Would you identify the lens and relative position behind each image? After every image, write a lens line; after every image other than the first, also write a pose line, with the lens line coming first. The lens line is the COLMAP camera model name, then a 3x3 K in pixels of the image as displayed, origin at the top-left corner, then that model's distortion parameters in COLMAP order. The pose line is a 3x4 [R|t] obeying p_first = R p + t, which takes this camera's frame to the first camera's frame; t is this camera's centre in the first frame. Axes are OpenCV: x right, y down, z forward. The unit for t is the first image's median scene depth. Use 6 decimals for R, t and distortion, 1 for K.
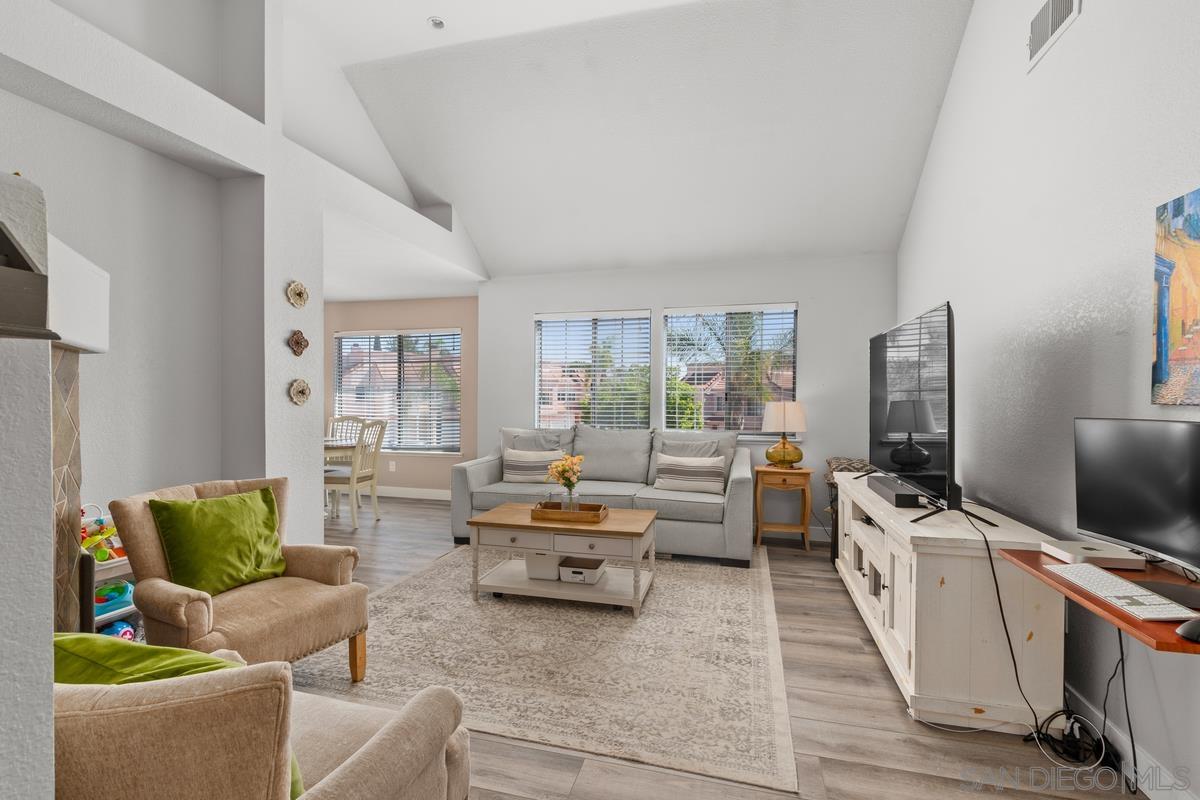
lens RADIAL K [[556.9, 0, 581.6], [0, 556.9, 403.5], [0, 0, 1]] dist [0.026985, -0.000043]
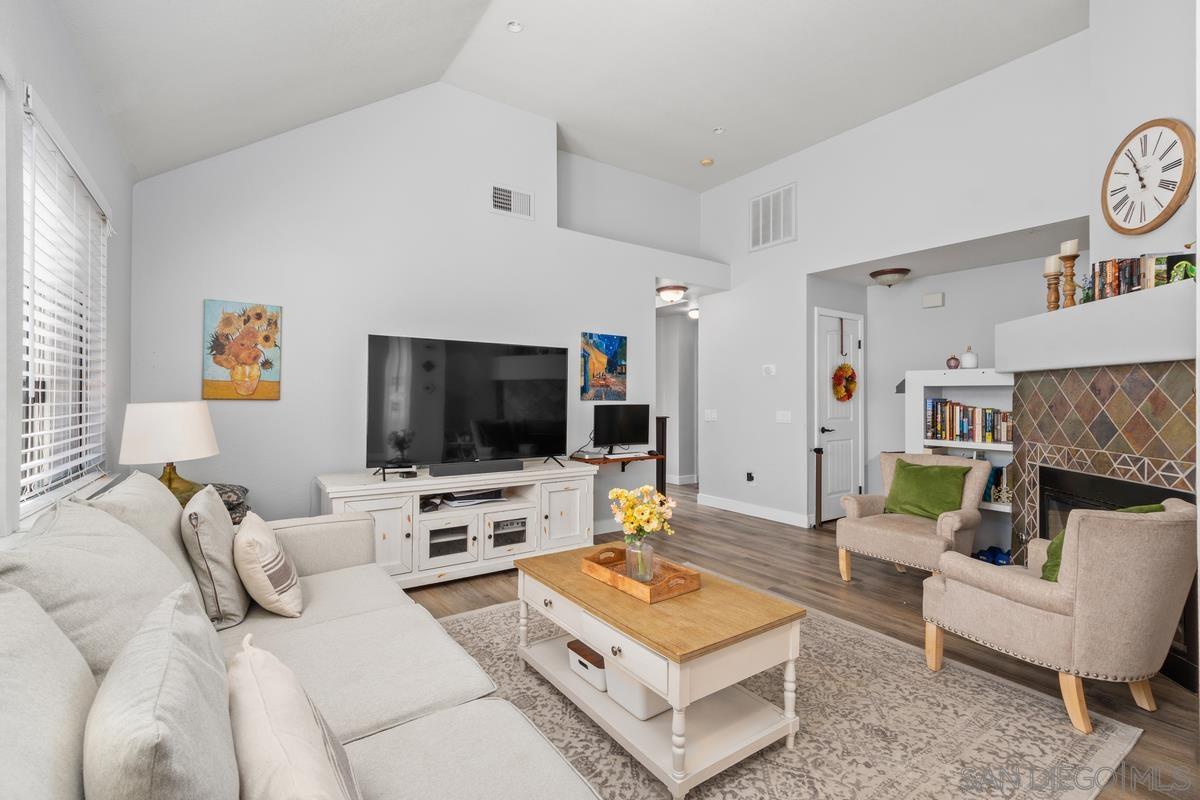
lens RADIAL K [[529.0, 0, 594.4], [0, 529.0, 390.9], [0, 0, 1]] dist [0.000626, 0.000107]
pose [[-0.772507, -0.000301, 0.635006, -0.399212], [-0.002388, 0.999994, -0.002430, -0.018583], [-0.635002, -0.003393, -0.772503, 1.617286]]
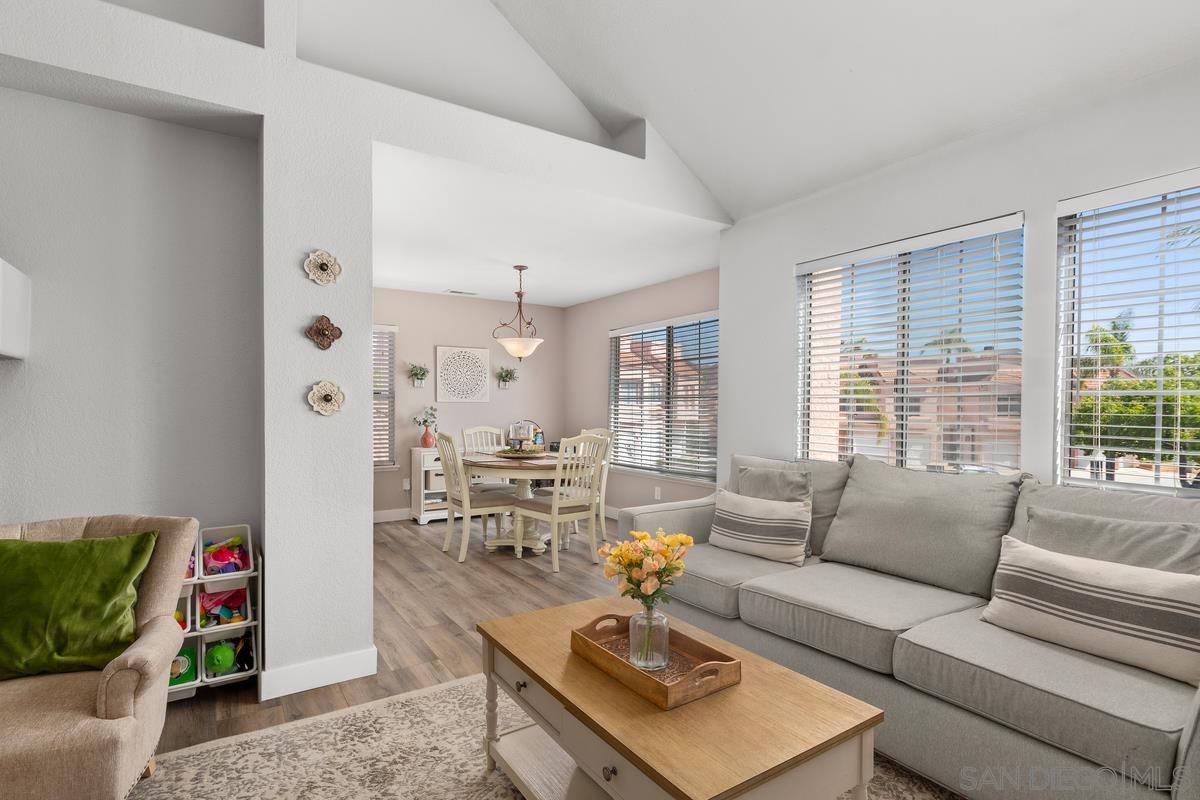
lens RADIAL K [[579.1, 0, 587.7], [0, 579.1, 416.2], [0, 0, 1]] dist [-0.004257, -0.000472]
pose [[0.749838, 0.009711, -0.661551, 0.268528], [-0.006415, 0.999952, 0.007408, -0.004444], [0.661591, -0.001311, 0.749864, 0.656134]]
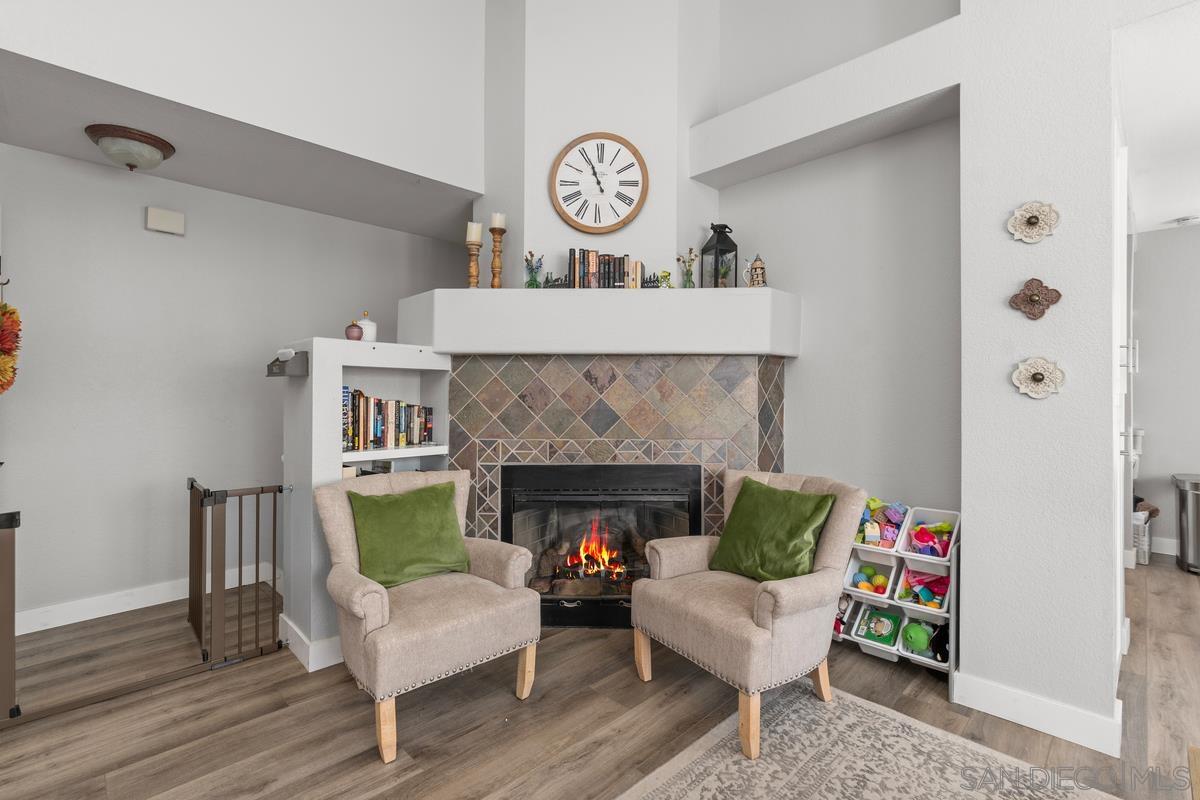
lens RADIAL K [[548.7, 0, 583.5], [0, 548.7, 392.3], [0, 0, 1]] dist [0.001834, -0.000388]
pose [[-0.508801, -0.012769, -0.860790, 0.270153], [-0.011230, 0.999903, -0.008194, 0.006002], [0.860811, 0.005498, -0.508895, 0.881449]]
